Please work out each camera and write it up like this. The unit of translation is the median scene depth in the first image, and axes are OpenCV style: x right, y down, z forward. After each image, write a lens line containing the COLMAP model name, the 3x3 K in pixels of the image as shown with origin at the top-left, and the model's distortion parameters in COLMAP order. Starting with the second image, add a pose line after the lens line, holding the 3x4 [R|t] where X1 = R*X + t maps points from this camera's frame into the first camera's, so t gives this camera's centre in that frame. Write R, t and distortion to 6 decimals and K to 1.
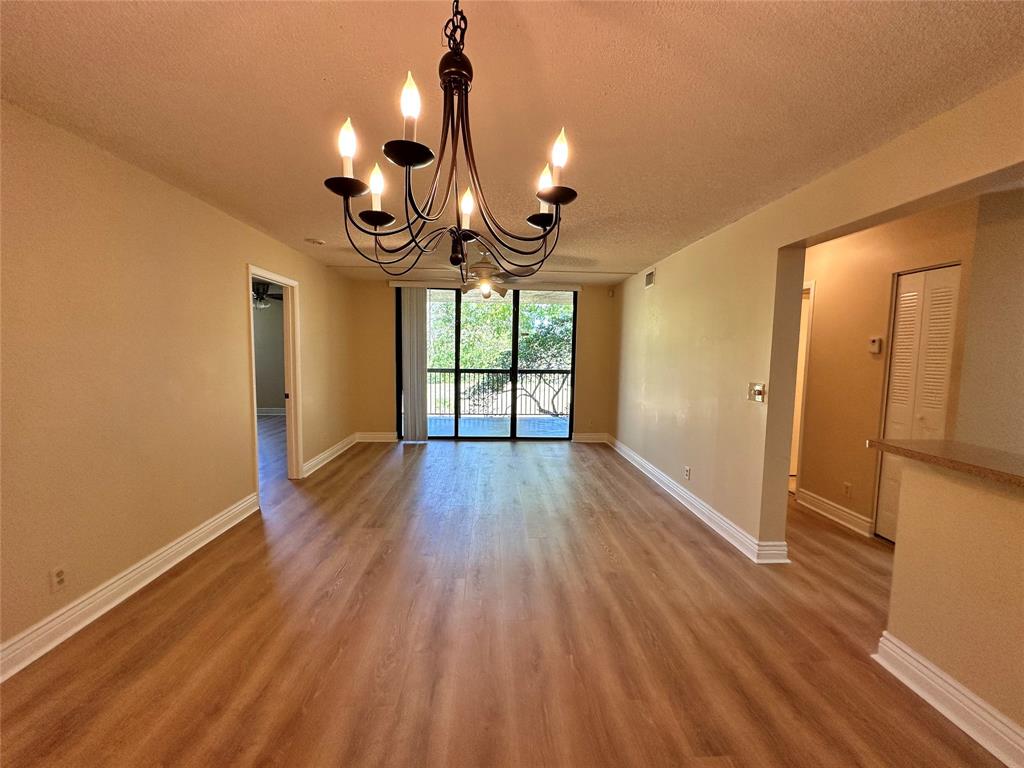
lens RADIAL K [[411.2, 0, 512.0], [0, 411.2, 384.0], [0, 0, 1]] dist [-0.002853, -0.000361]
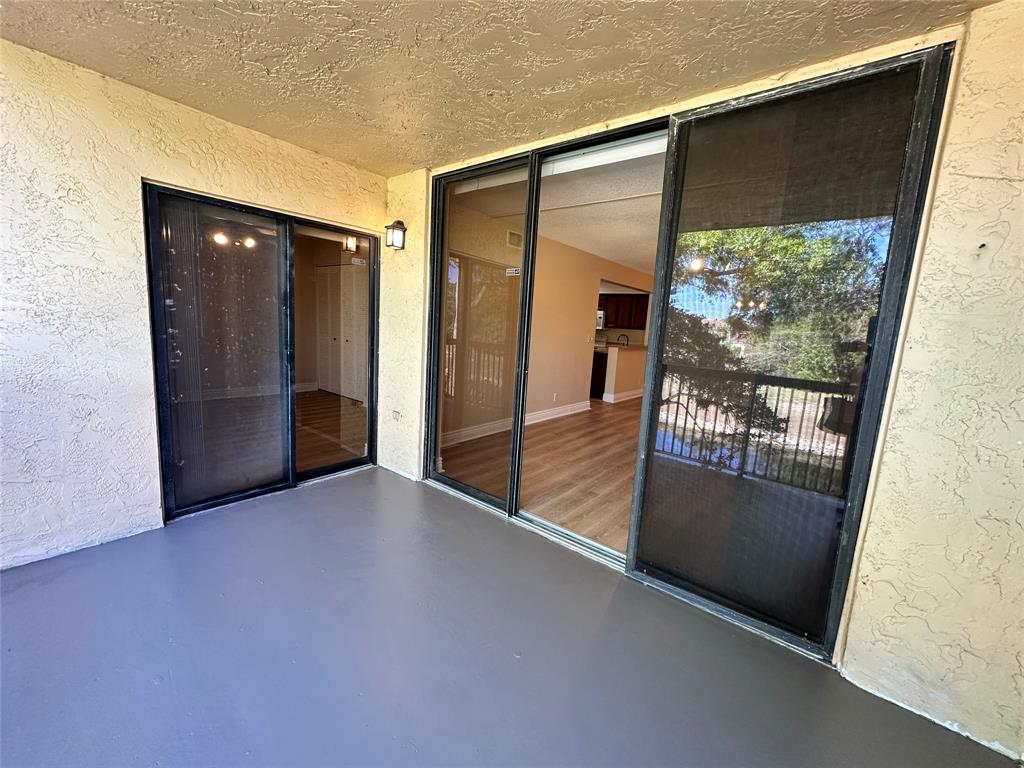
lens RADIAL K [[411.2, 0, 512.0], [0, 411.2, 384.0], [0, 0, 1]] dist [-0.002853, -0.000361]
pose [[-0.742824, -0.157364, 0.650730, -0.628724], [-0.014856, 0.975618, 0.218972, -0.236373], [-0.669322, 0.152991, -0.727050, 3.101247]]
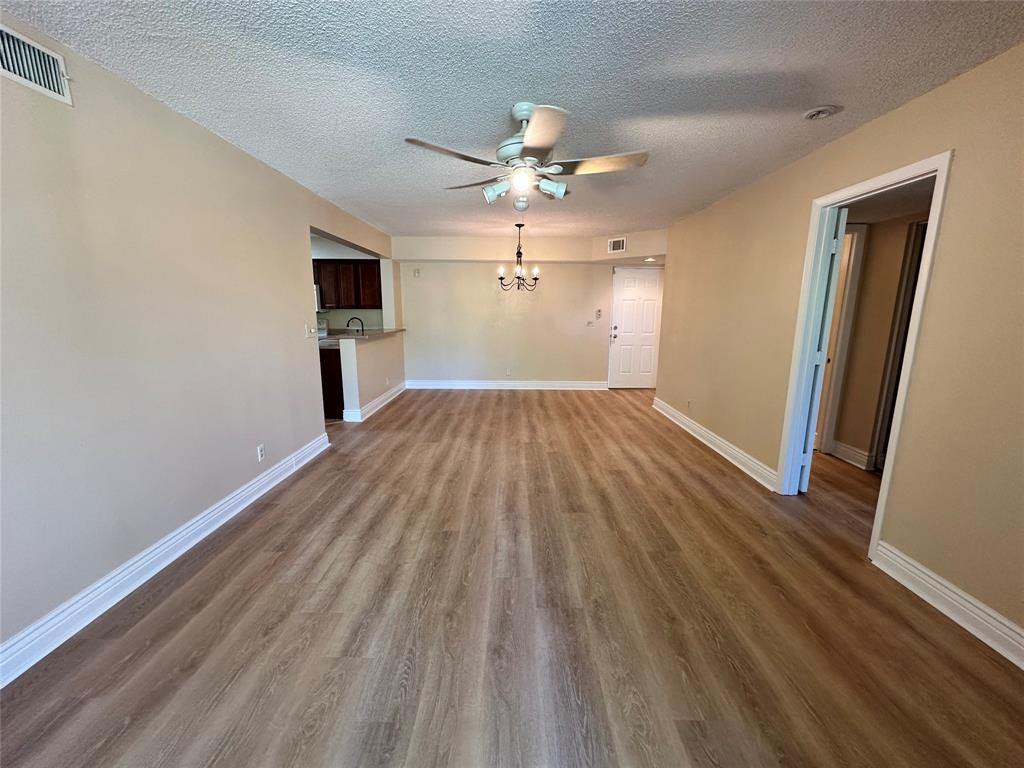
lens RADIAL K [[411.2, 0, 512.0], [0, 411.2, 384.0], [0, 0, 1]] dist [-0.002853, -0.000361]
pose [[-0.998272, -0.033095, 0.048548, -0.126802], [-0.019286, 0.965063, 0.261307, -0.178982], [-0.055500, 0.259919, -0.964034, 2.371530]]
